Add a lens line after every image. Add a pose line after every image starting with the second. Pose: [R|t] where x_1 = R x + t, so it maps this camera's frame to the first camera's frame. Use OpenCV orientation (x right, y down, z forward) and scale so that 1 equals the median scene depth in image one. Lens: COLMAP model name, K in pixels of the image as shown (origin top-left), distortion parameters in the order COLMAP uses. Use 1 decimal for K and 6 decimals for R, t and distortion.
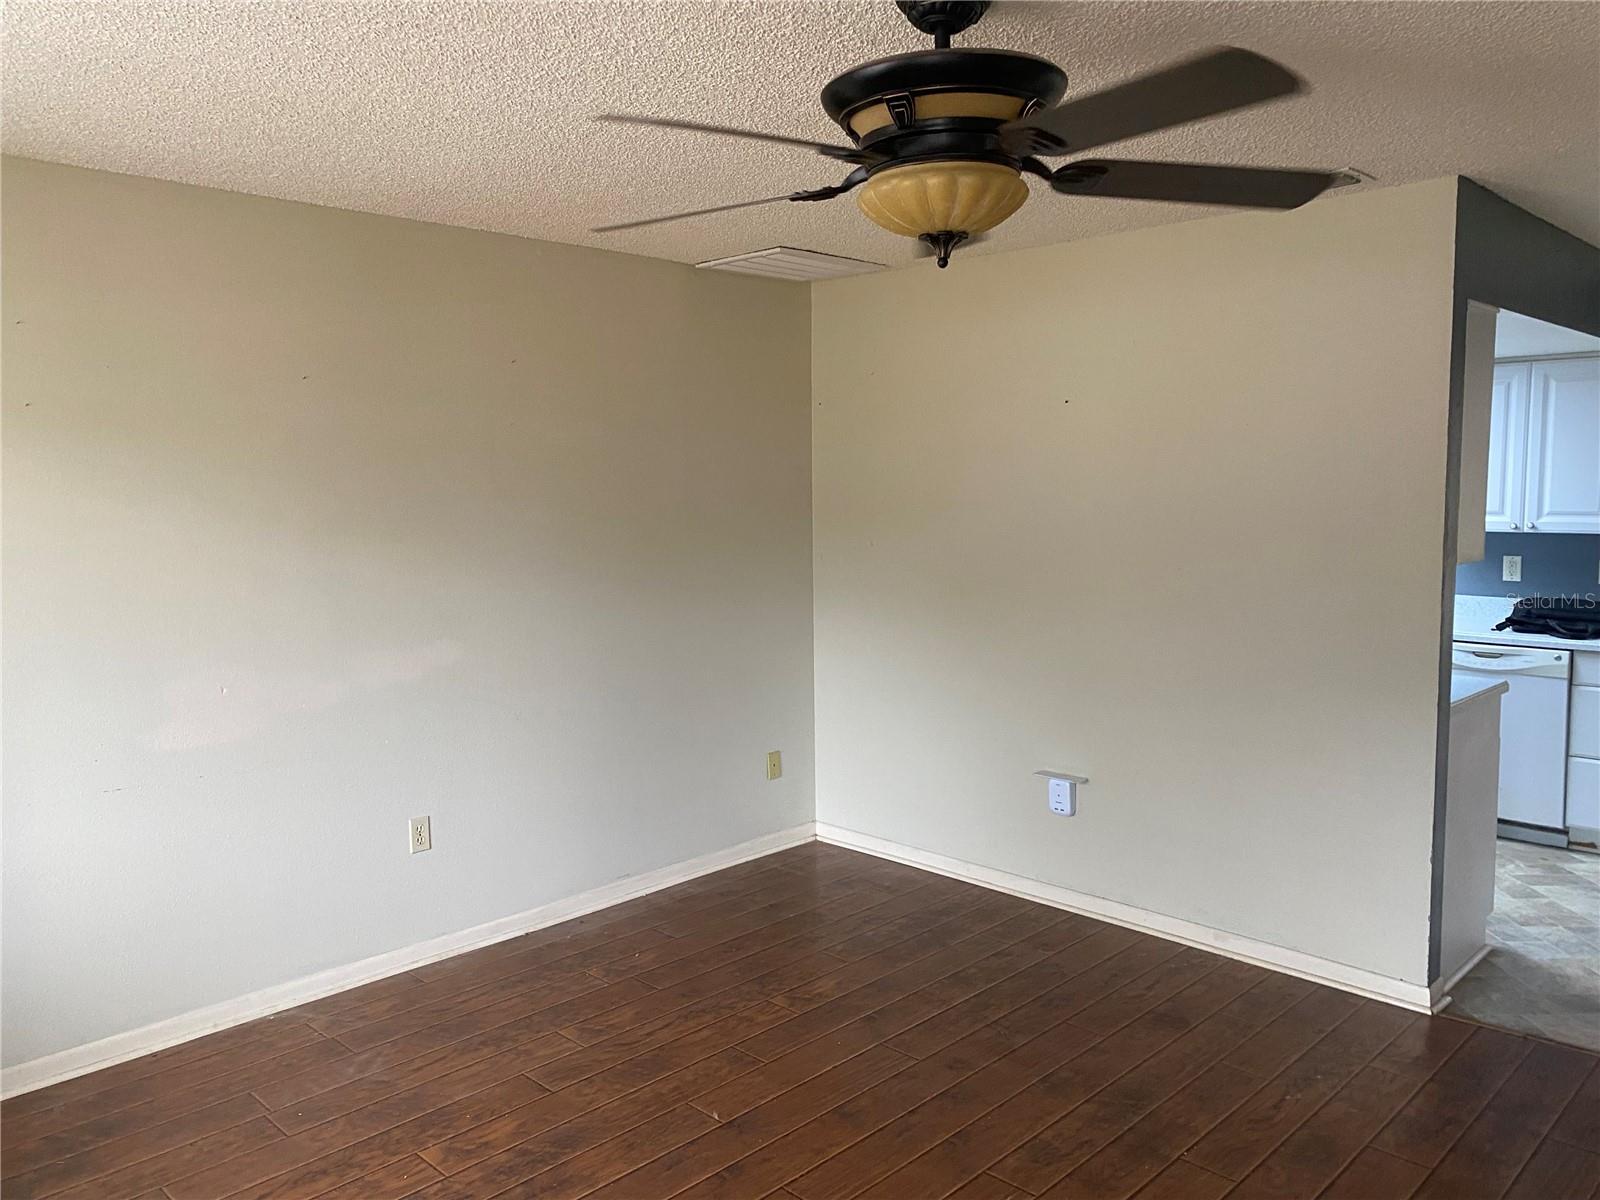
lens RADIAL K [[1207.0, 0, 784.2], [0, 1207.0, 588.4], [0, 0, 1]] dist [0.013506, -0.026535]
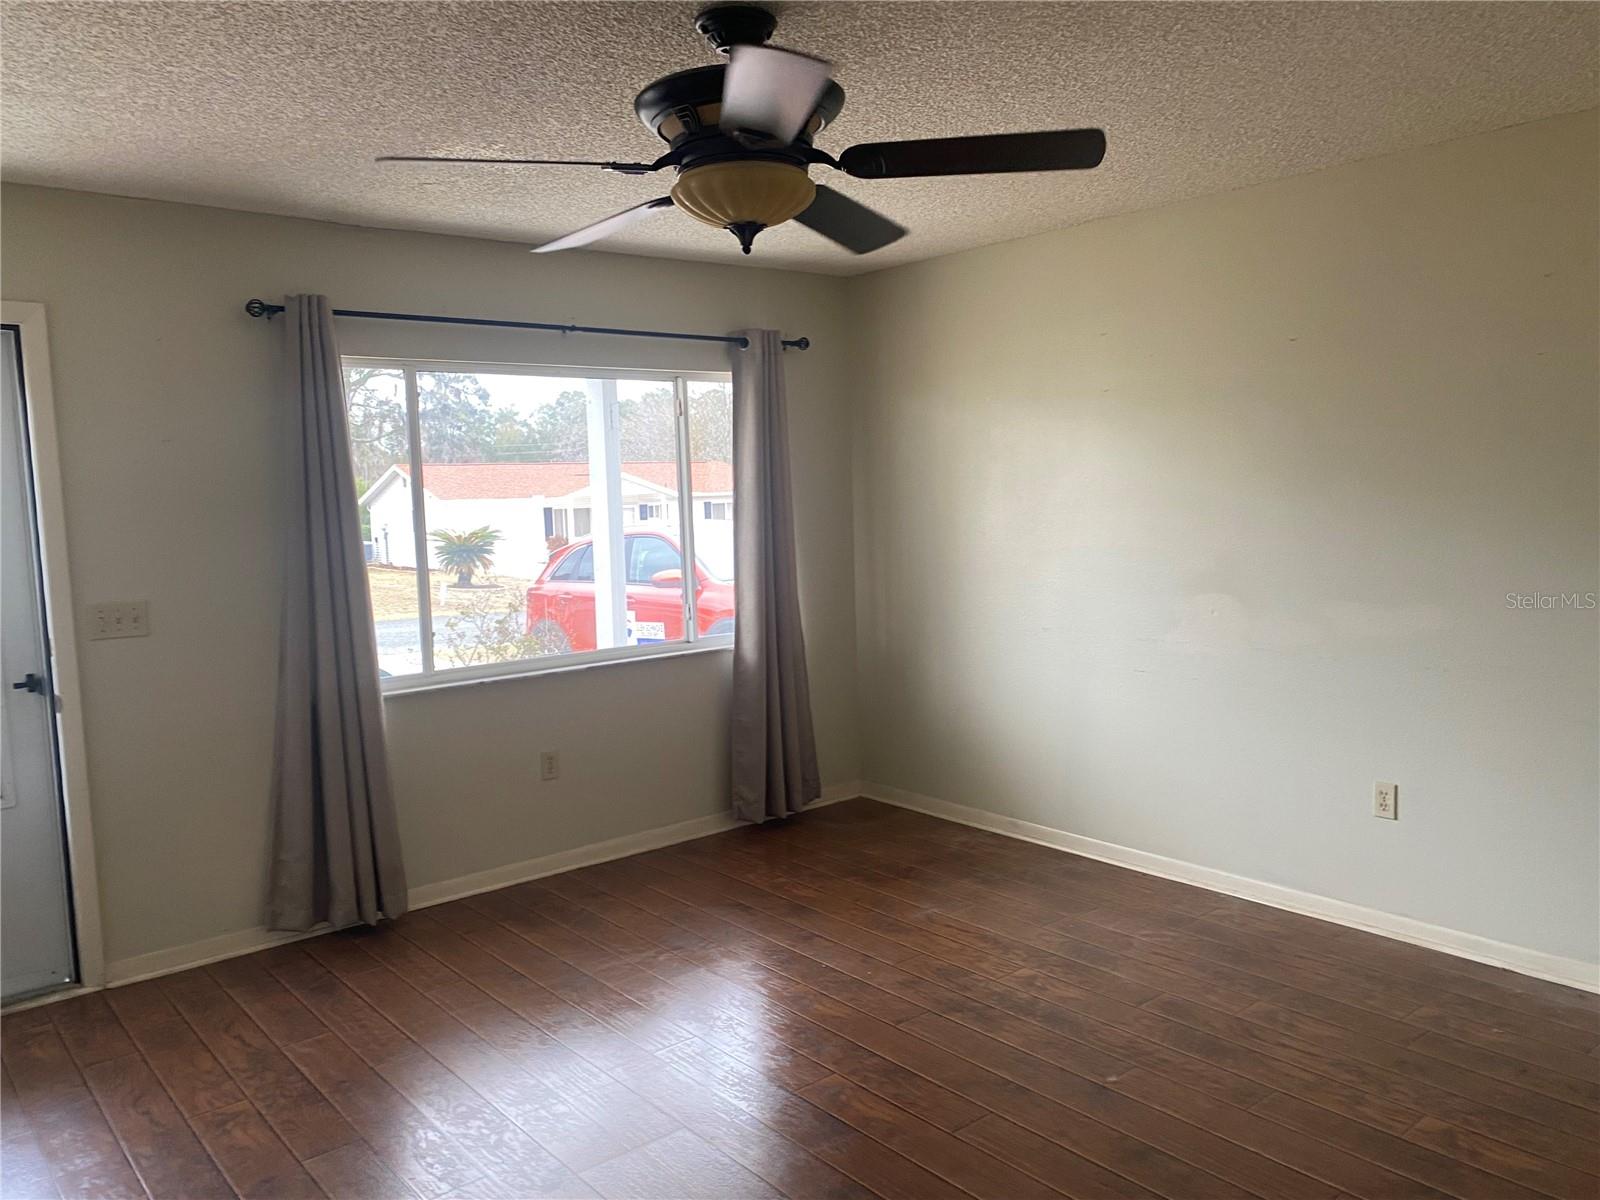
lens RADIAL K [[1207.0, 0, 789.0], [0, 1207.0, 598.9], [0, 0, 1]] dist [0.013506, -0.026535]
pose [[-0.048111, 0.126287, -0.990826, 0.747414], [-0.075674, 0.988663, 0.129686, -0.050100], [0.995971, 0.081220, -0.038009, 0.627560]]
